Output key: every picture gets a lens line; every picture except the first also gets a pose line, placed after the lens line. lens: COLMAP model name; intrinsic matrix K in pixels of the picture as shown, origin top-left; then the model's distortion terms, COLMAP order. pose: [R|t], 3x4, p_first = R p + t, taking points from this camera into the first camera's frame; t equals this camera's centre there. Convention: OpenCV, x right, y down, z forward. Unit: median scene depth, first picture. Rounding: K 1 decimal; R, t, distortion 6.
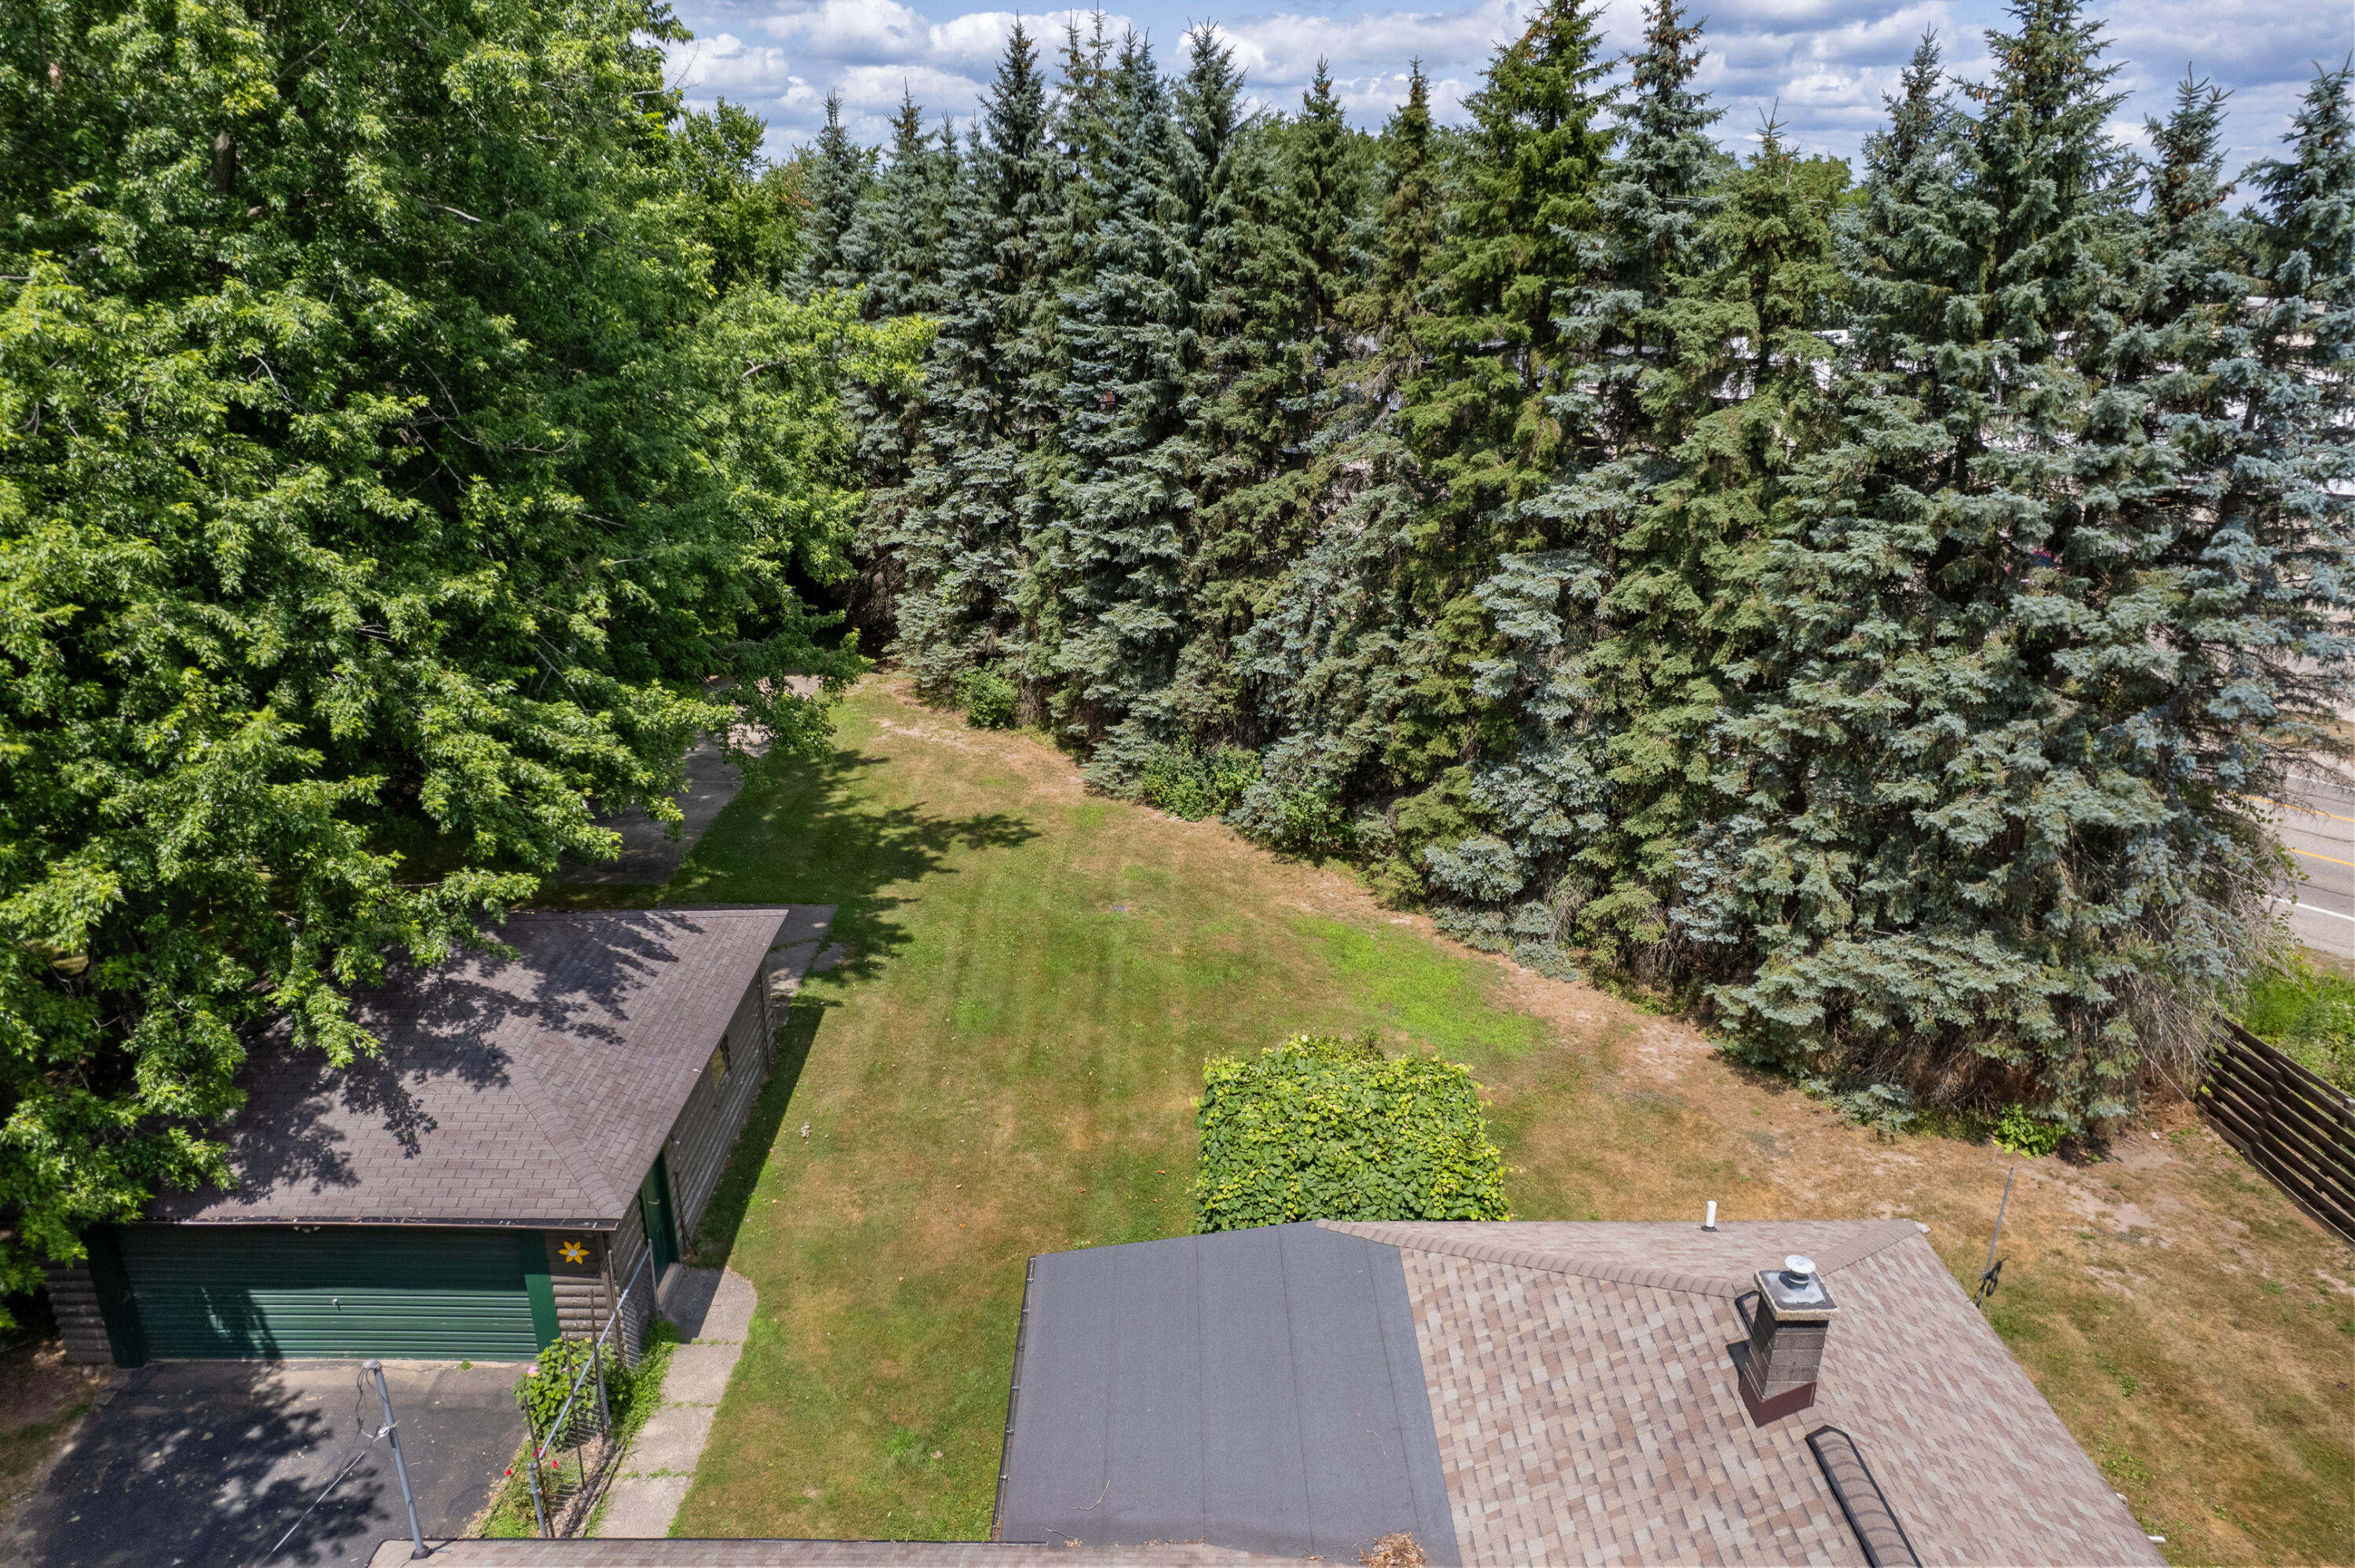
lens RADIAL K [[1505.3, 0, 1177.5], [0, 1505.3, 784.0], [0, 0, 1]] dist [-0.002061, -0.000891]
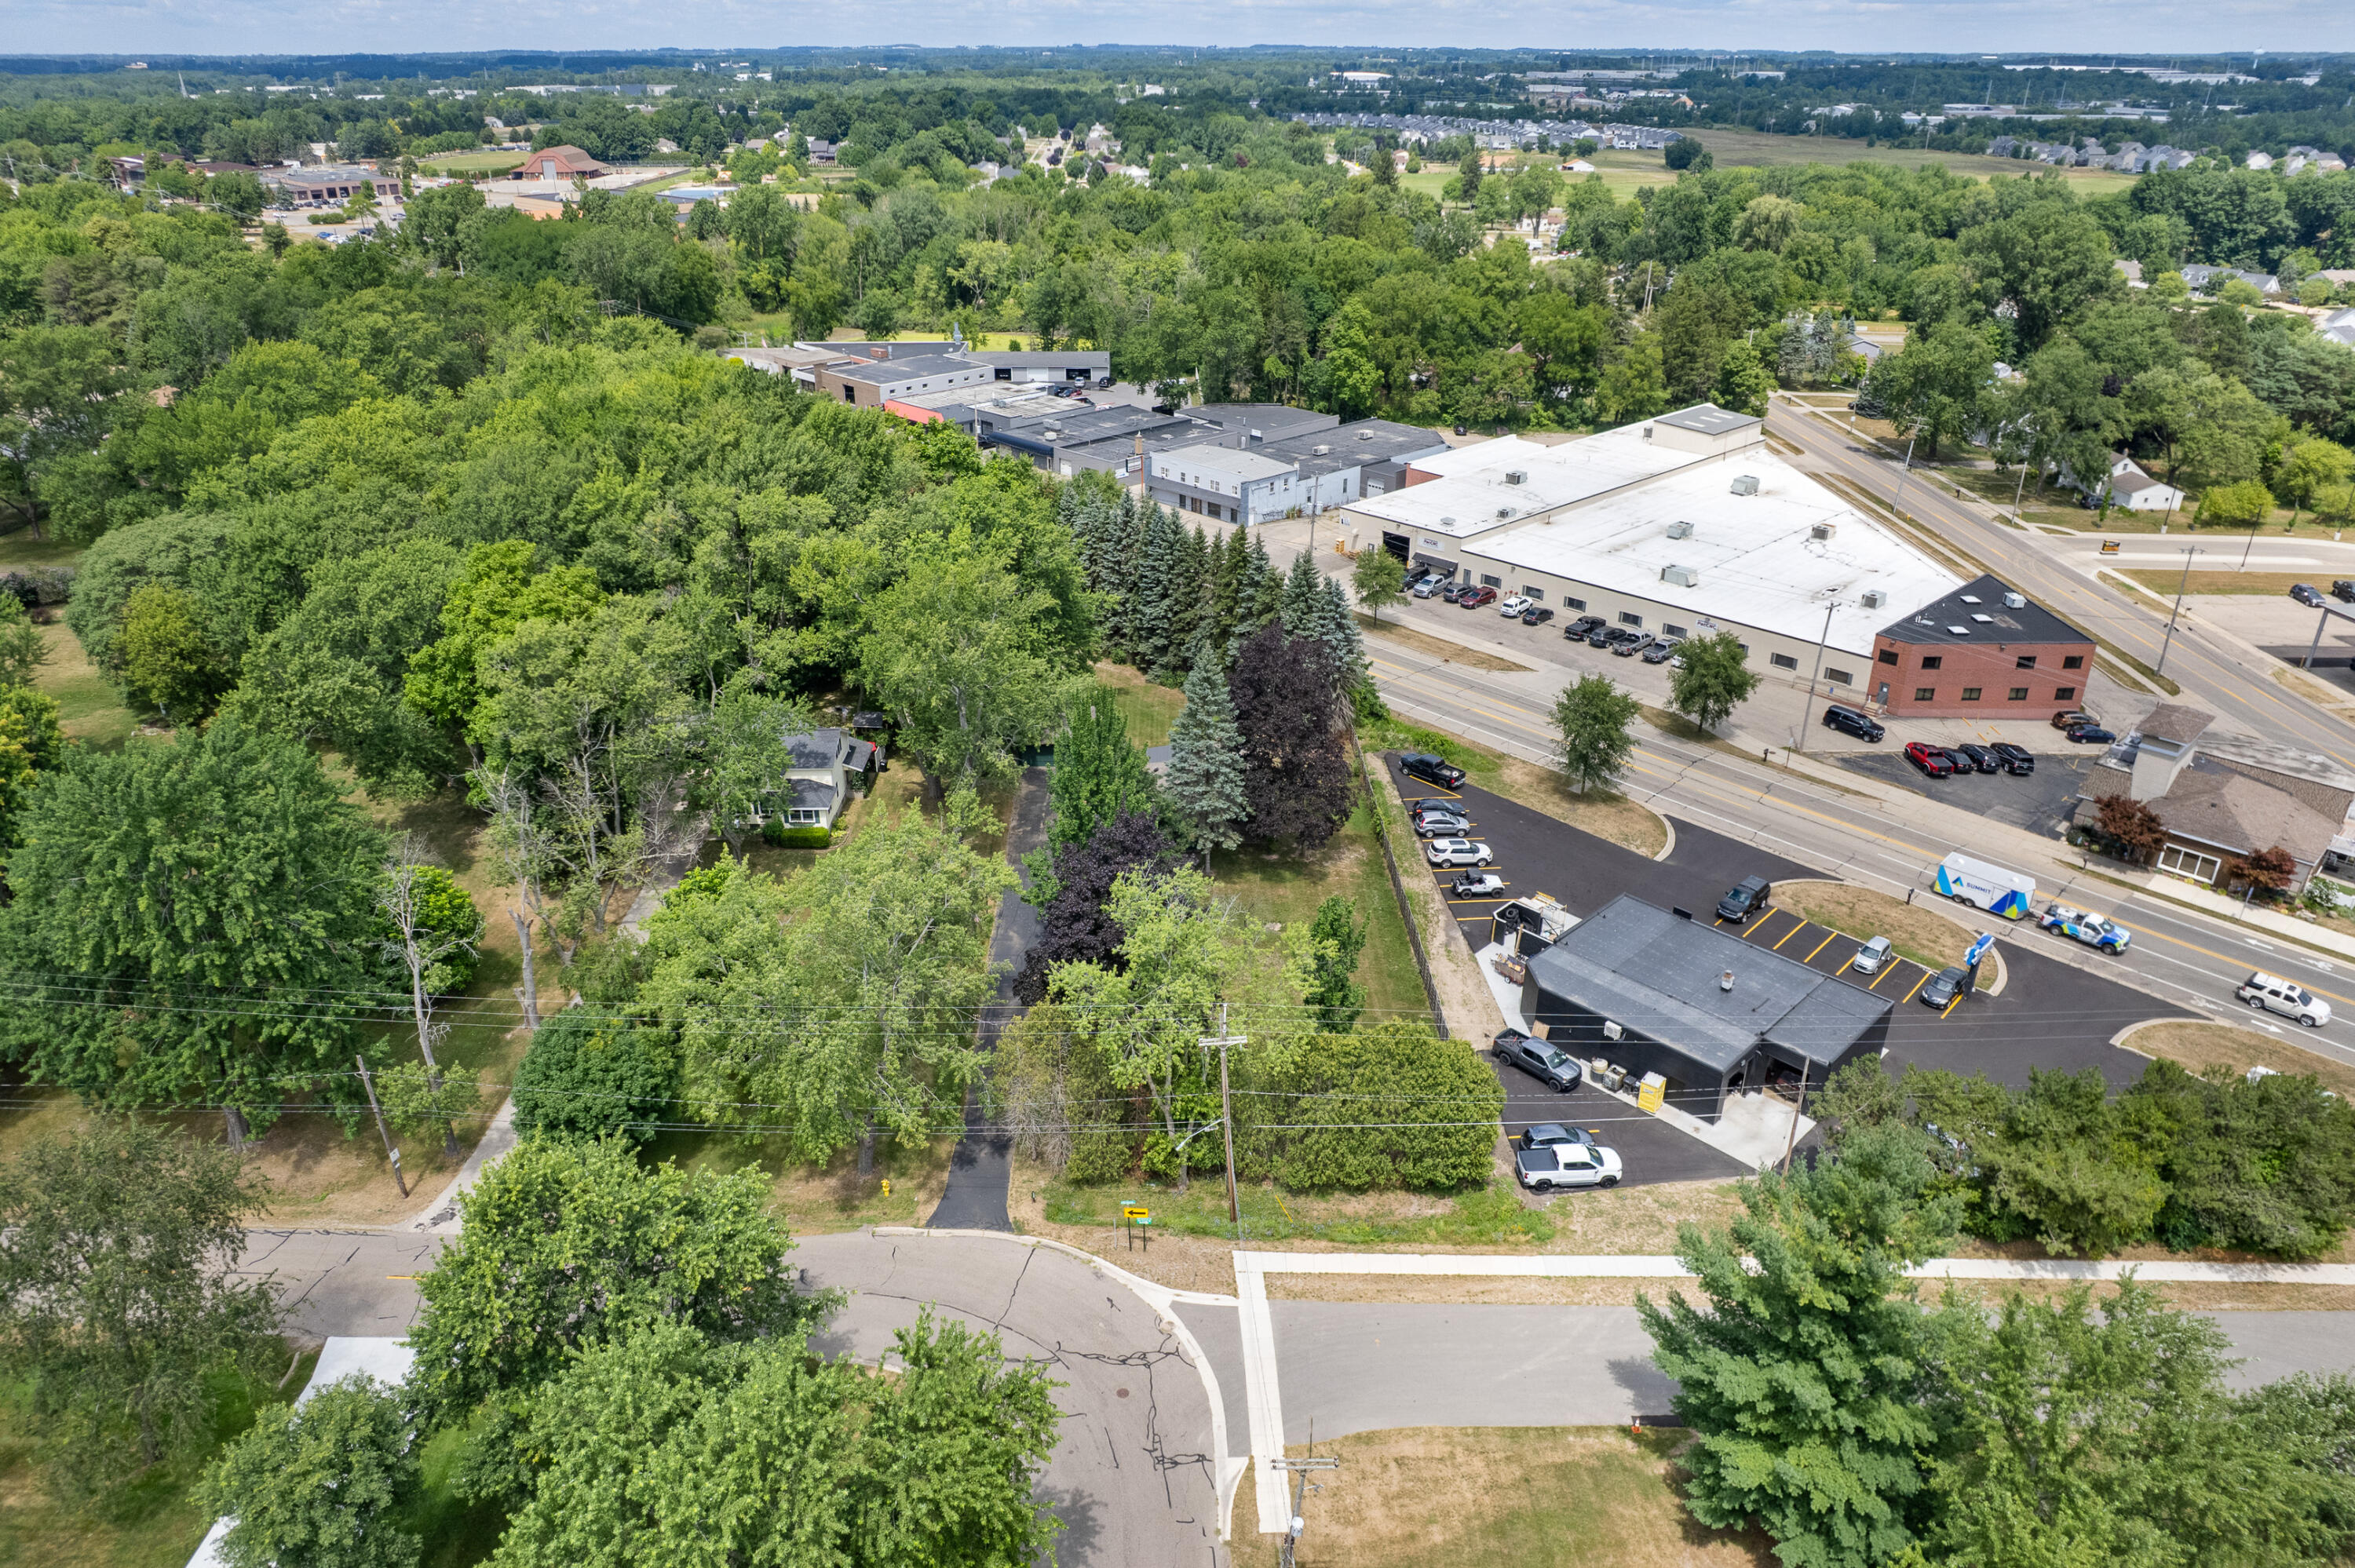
lens RADIAL K [[1505.3, 0, 1177.5], [0, 1505.3, 784.0], [0, 0, 1]] dist [-0.002061, -0.000891]
pose [[0.999977, 0.001602, -0.006518, 0.054227], [-0.000972, 0.995431, 0.095483, -0.112231], [0.006641, -0.095474, 0.995410, -3.166636]]
